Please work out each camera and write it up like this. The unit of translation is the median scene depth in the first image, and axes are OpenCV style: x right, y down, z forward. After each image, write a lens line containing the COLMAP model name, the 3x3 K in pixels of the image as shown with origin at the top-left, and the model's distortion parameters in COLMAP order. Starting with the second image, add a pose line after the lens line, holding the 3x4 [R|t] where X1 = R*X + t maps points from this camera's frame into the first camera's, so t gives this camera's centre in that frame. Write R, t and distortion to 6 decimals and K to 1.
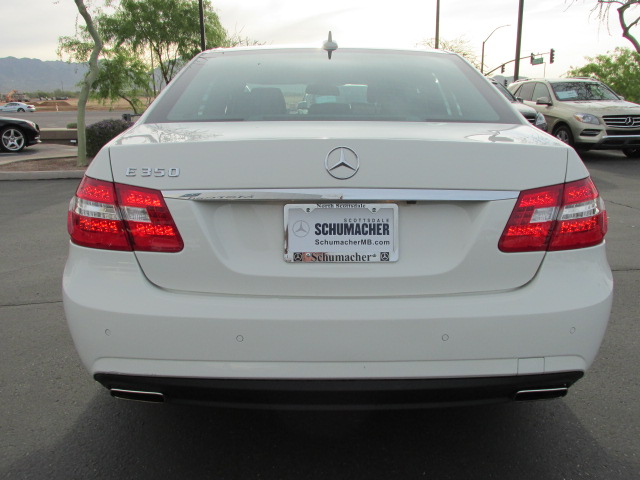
lens RADIAL K [[567.0, 0, 320.0], [0, 567.0, 240.0], [0, 0, 1]] dist [-0.043252, -0.004959]
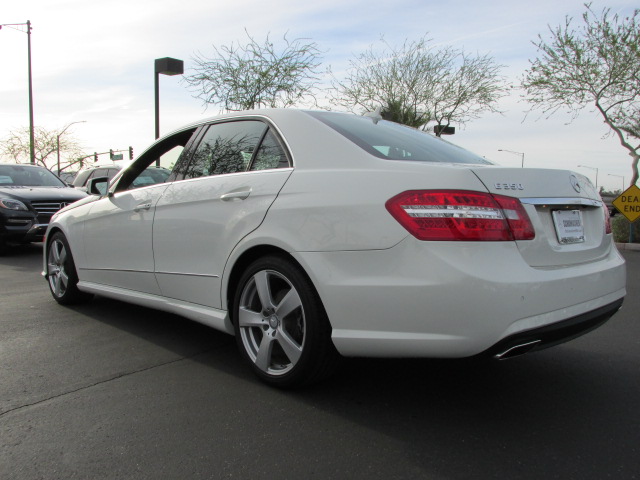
lens RADIAL K [[567.0, 0, 320.0], [0, 567.0, 240.0], [0, 0, 1]] dist [-0.043252, -0.004959]
pose [[0.720108, -0.036216, 0.692917, -1.635708], [0.151720, 0.982689, -0.106313, 0.093227], [-0.677072, 0.181686, 0.713137, 0.324843]]
